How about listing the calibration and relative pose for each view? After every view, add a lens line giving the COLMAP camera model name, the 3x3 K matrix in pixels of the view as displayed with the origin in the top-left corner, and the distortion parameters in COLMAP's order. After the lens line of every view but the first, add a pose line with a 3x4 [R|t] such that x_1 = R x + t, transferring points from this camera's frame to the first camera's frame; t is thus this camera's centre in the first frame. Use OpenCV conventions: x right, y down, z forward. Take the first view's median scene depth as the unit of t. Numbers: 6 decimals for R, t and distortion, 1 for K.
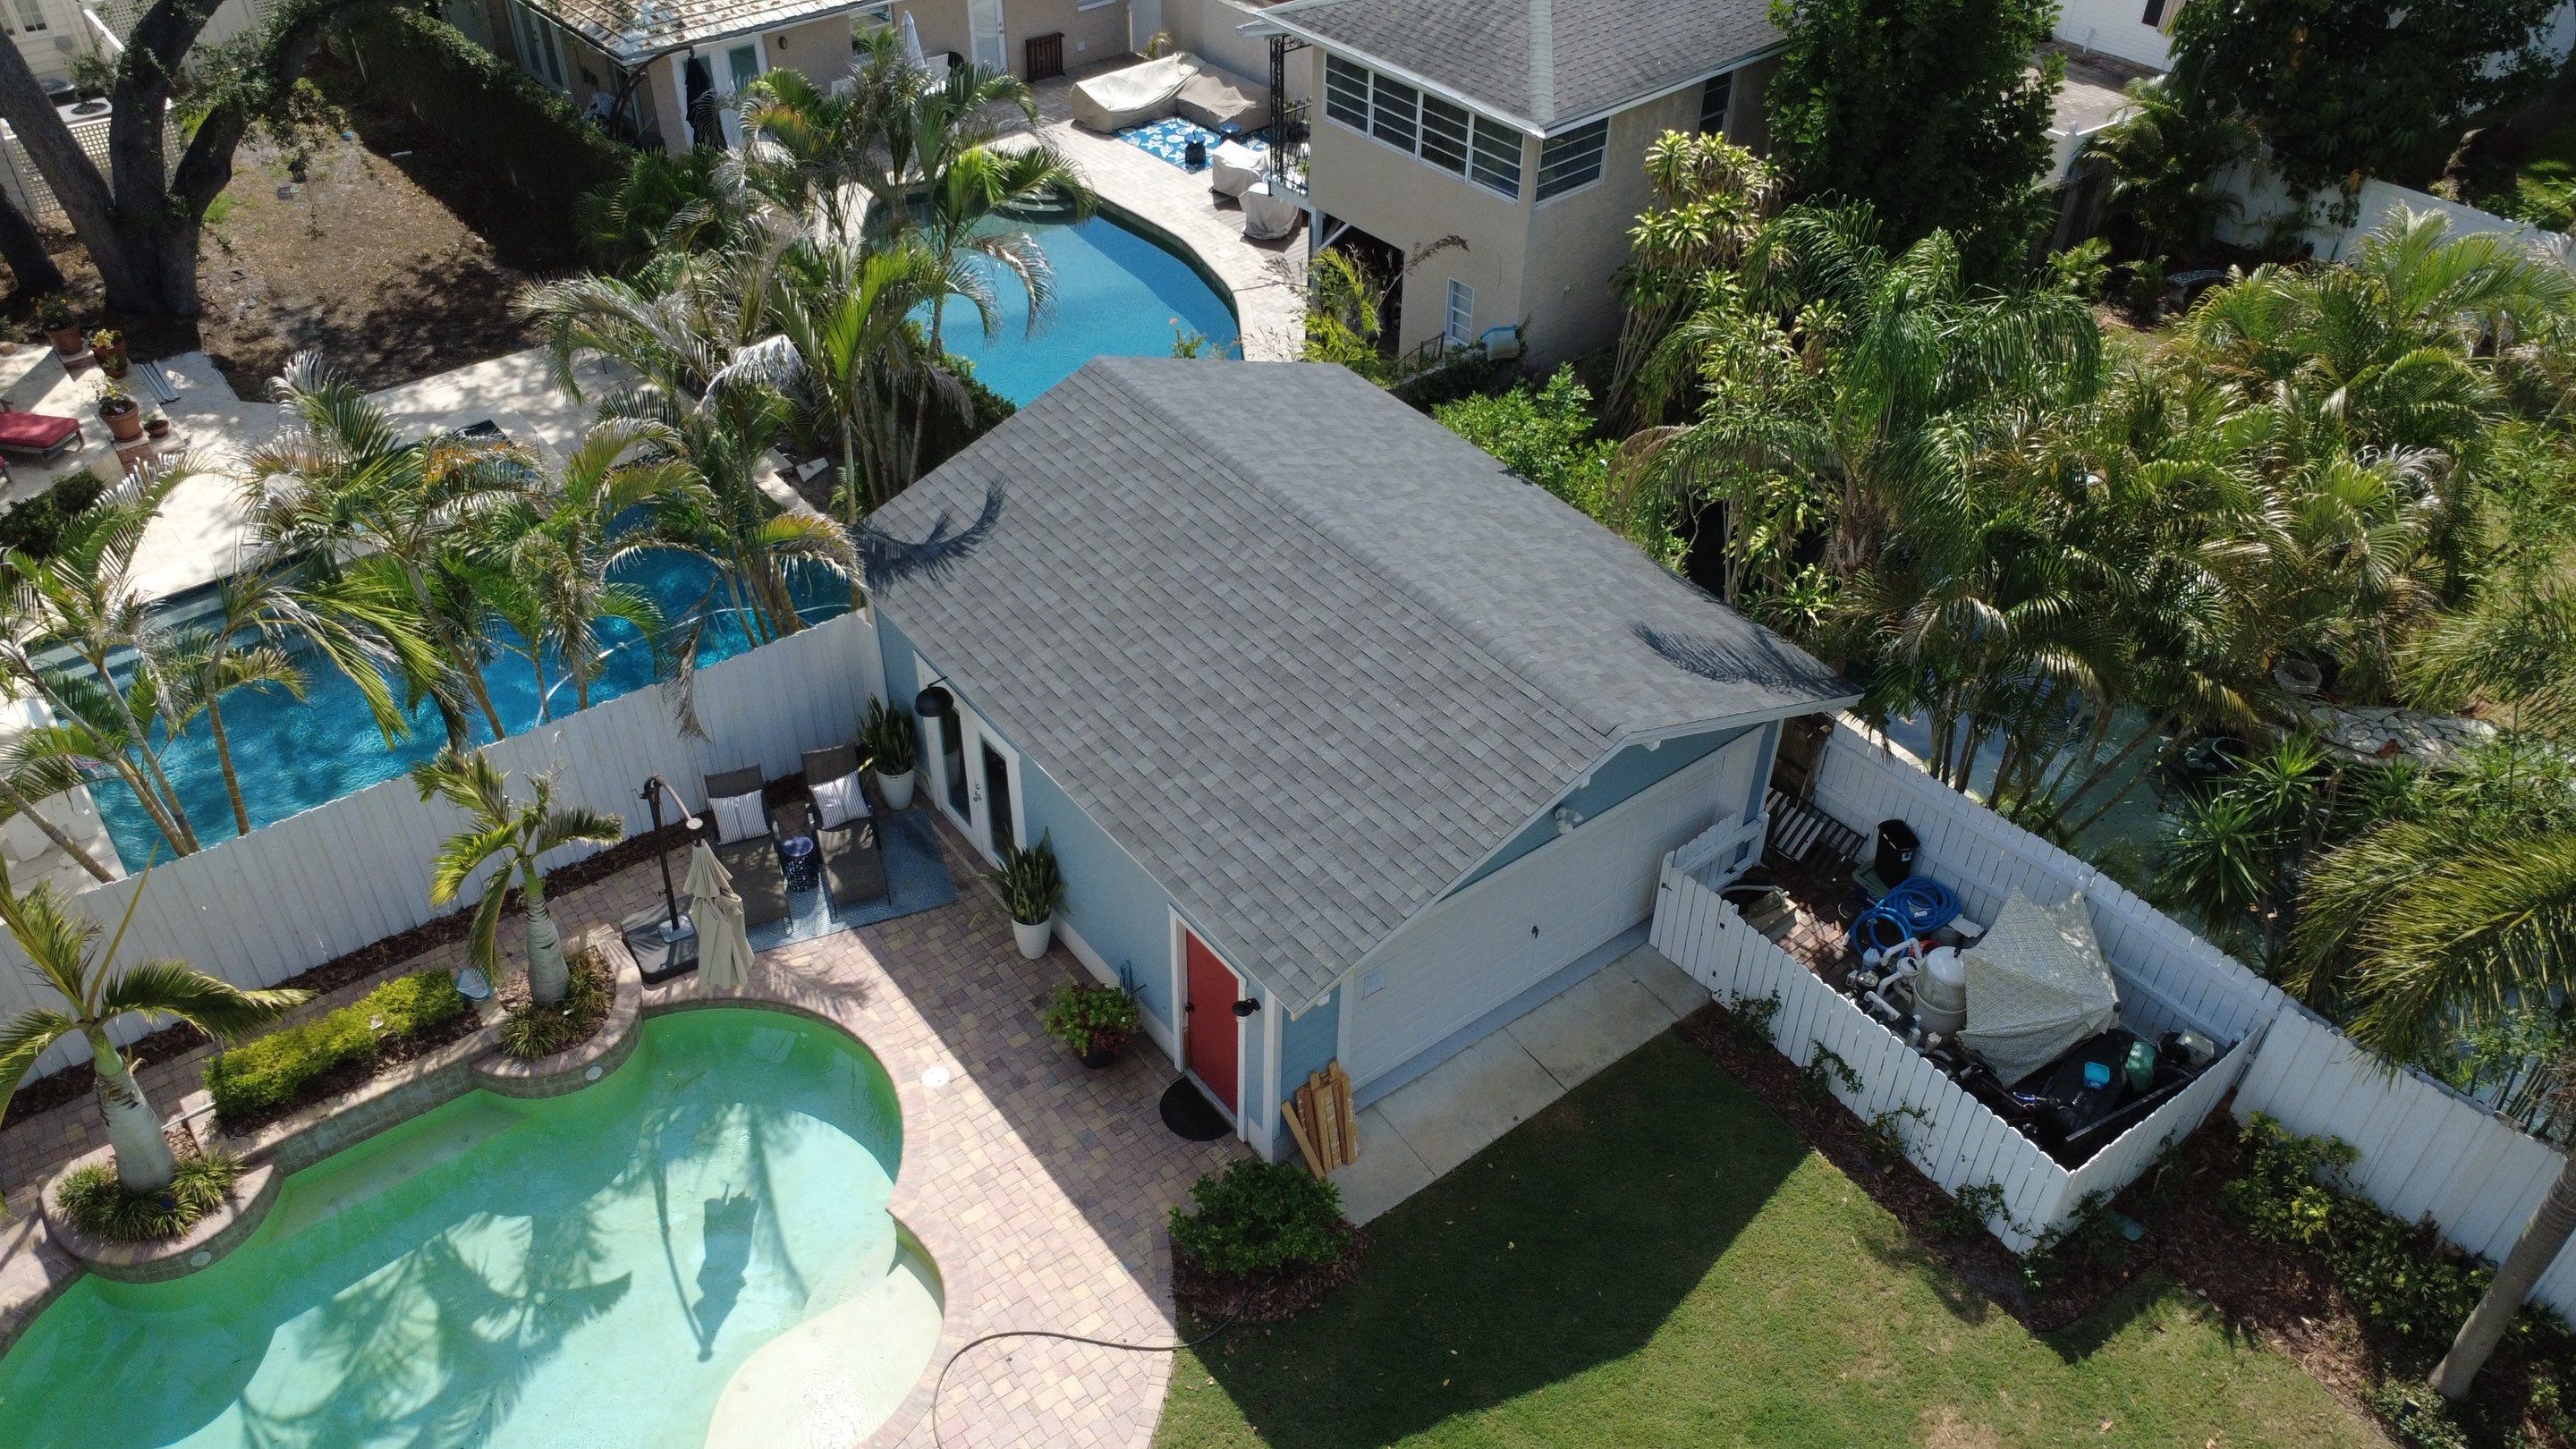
lens RADIAL K [[1875.1, 0, 1289.2], [0, 1875.1, 722.2], [0, 0, 1]] dist [-0.001789, 0.004304]
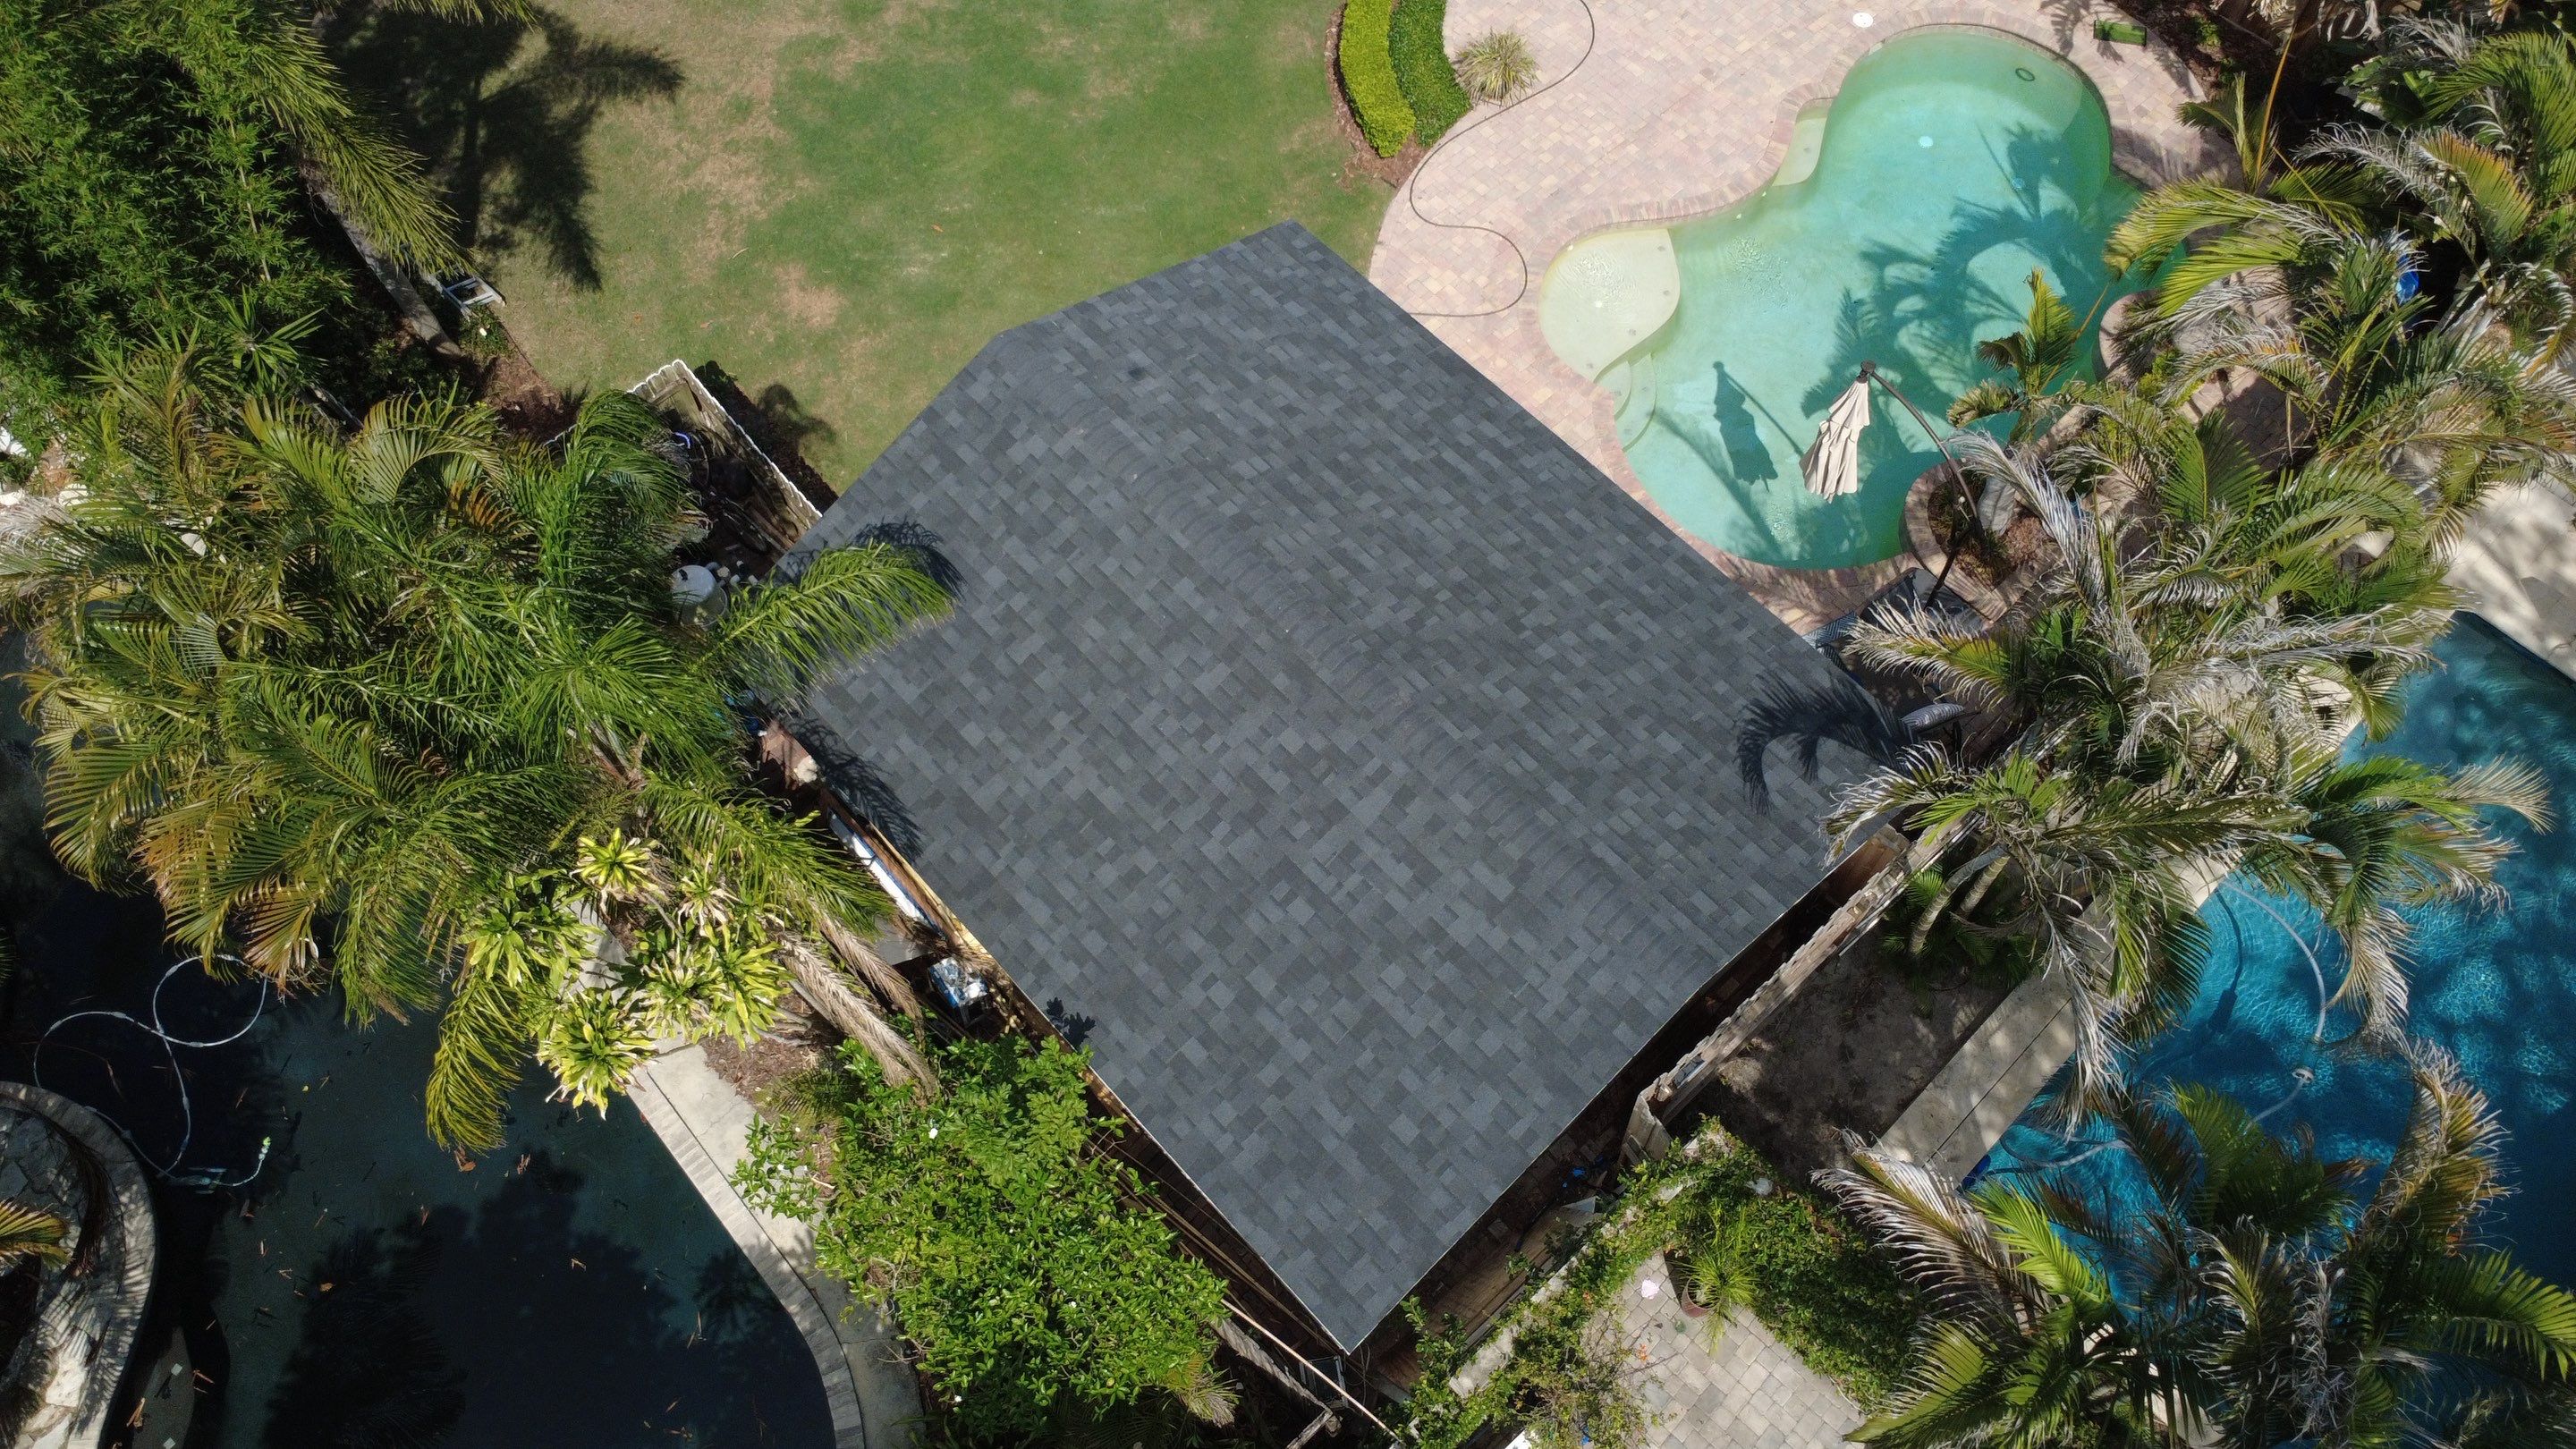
lens RADIAL K [[1875.1, 0, 1281.9], [0, 1875.1, 717.7], [0, 0, 1]] dist [-0.001789, 0.004304]
pose [[-0.995986, 0.077077, -0.045516, 0.077954], [-0.059515, -0.190393, 0.979902, -0.966406], [0.066862, 0.978677, 0.194216, 0.917703]]
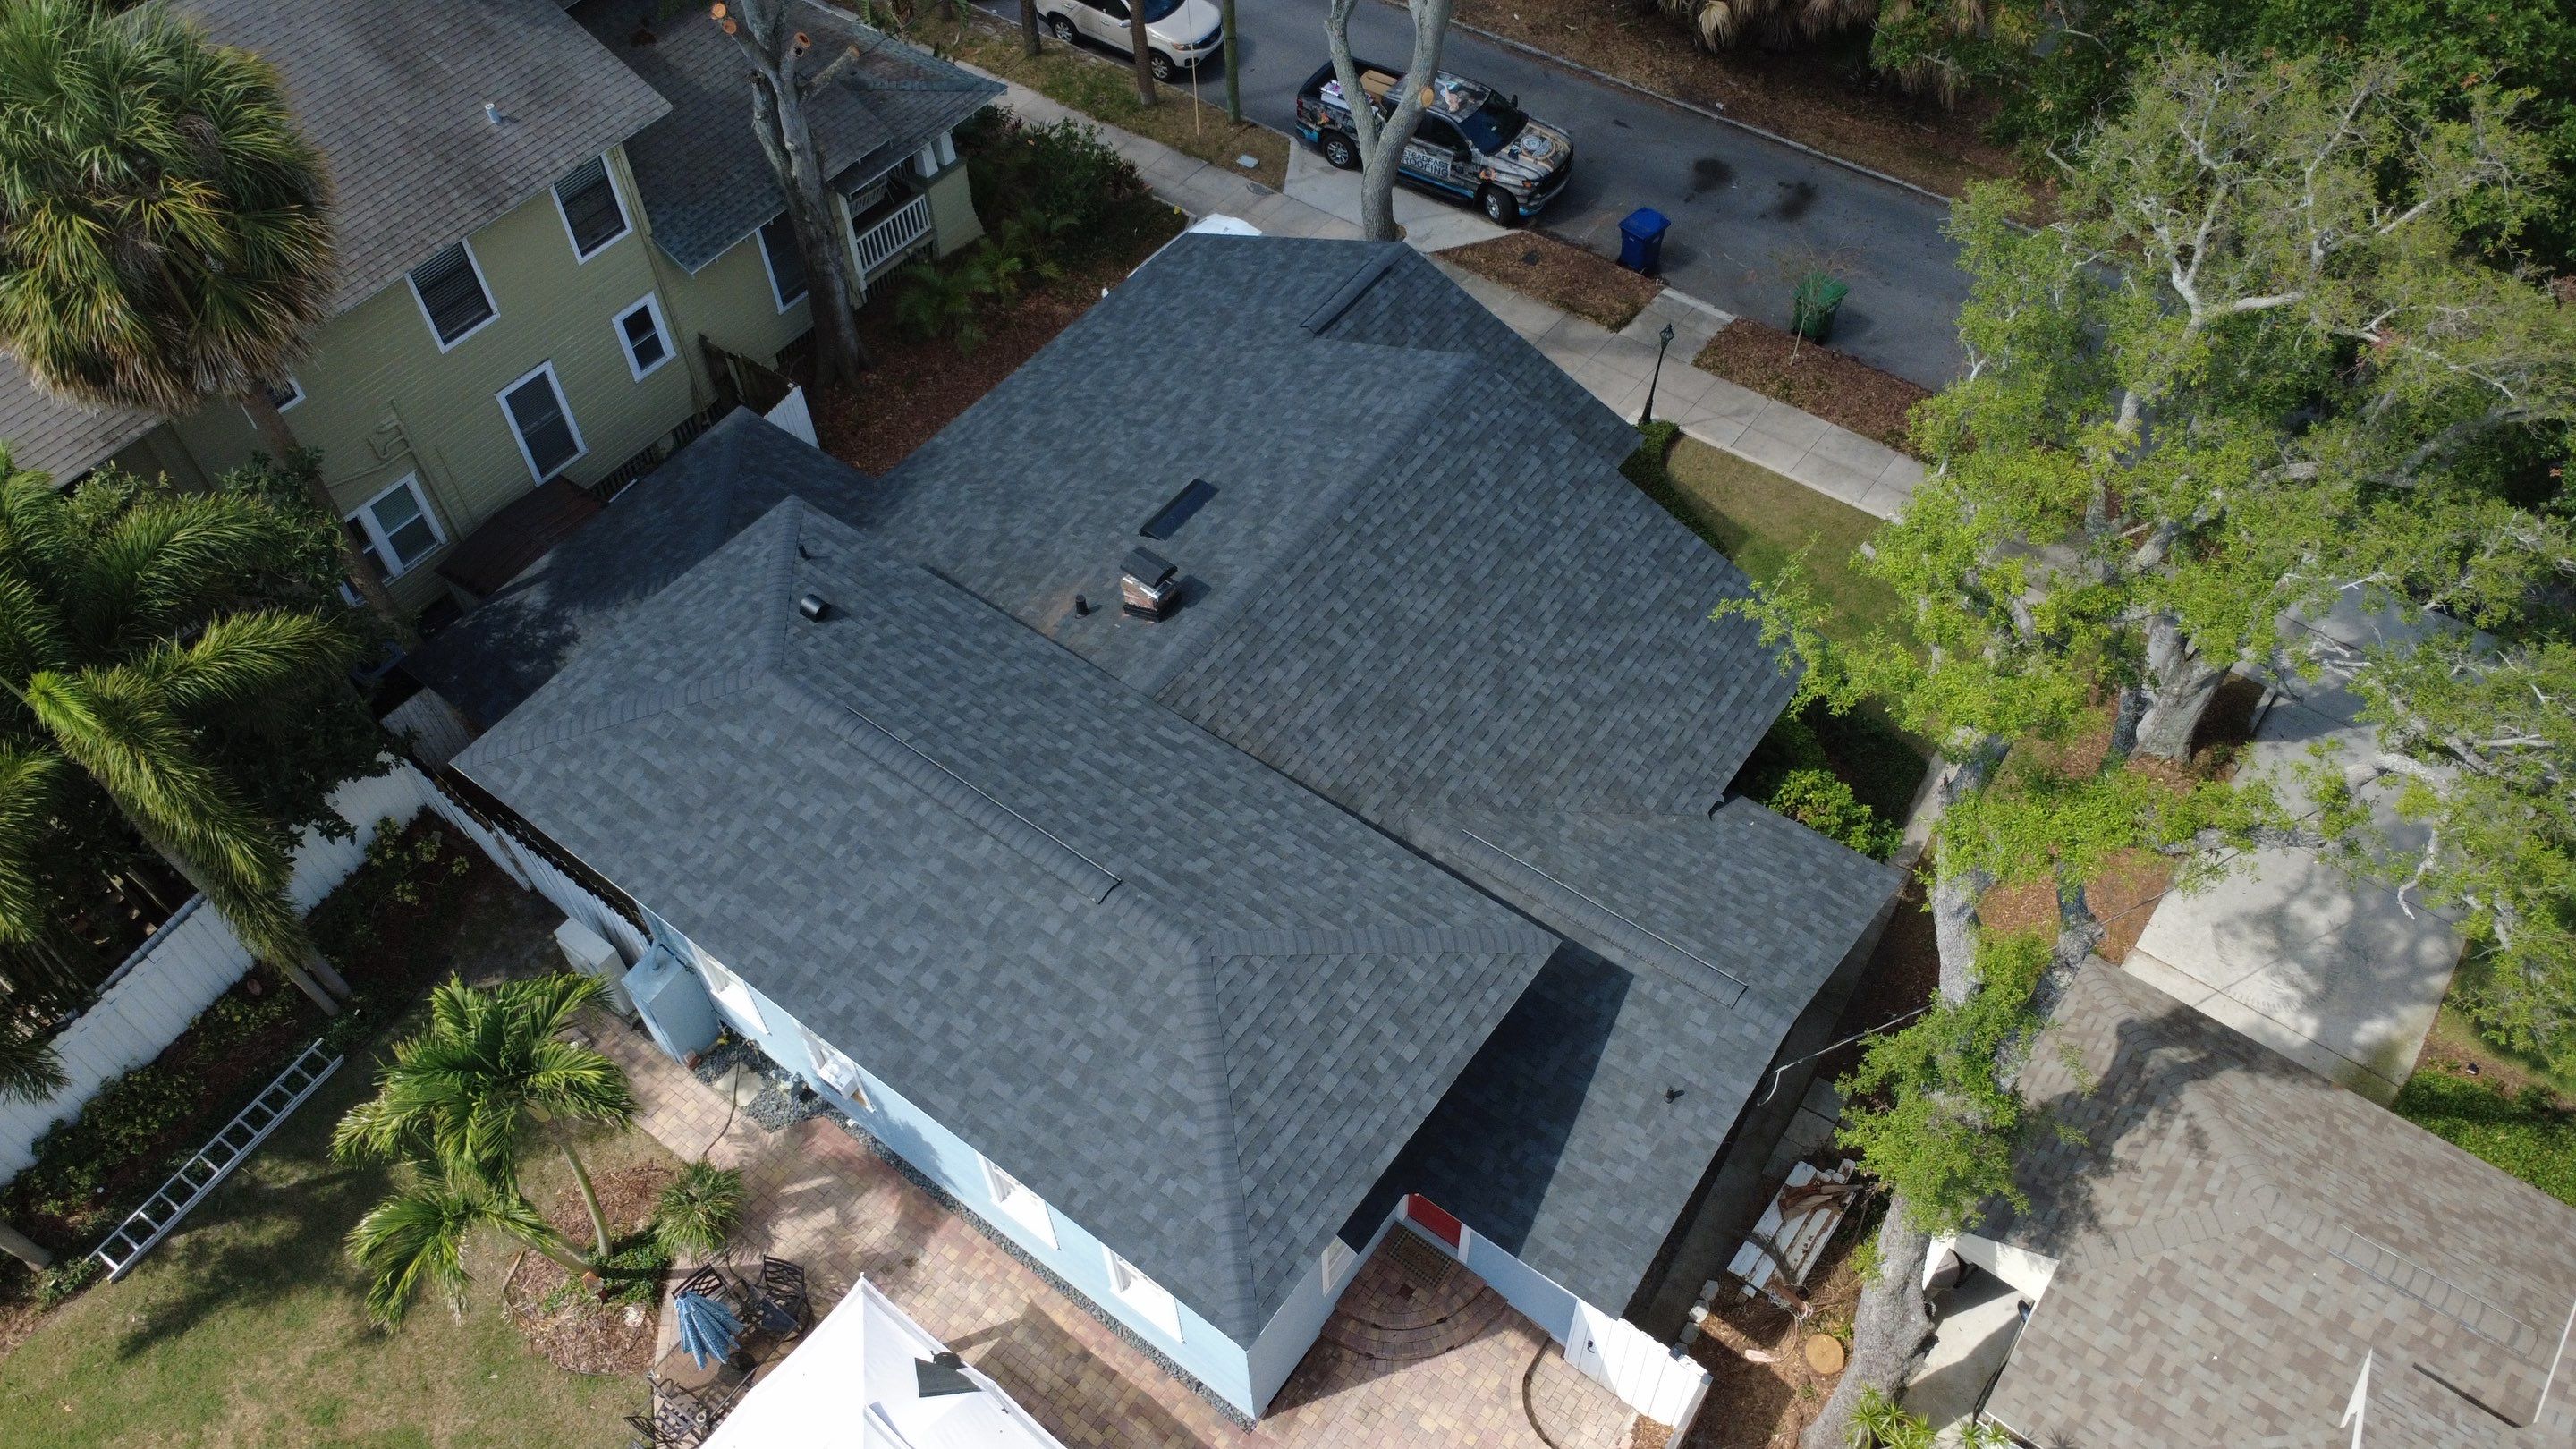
lens RADIAL K [[1875.1, 0, 1276.1], [0, 1875.1, 729.6], [0, 0, 1]] dist [-0.001789, 0.004304]
pose [[-0.284762, -0.751969, 0.594519, -0.247681], [0.619154, 0.329193, 0.712937, -0.244028], [-0.731818, 0.571117, 0.371843, -0.532729]]
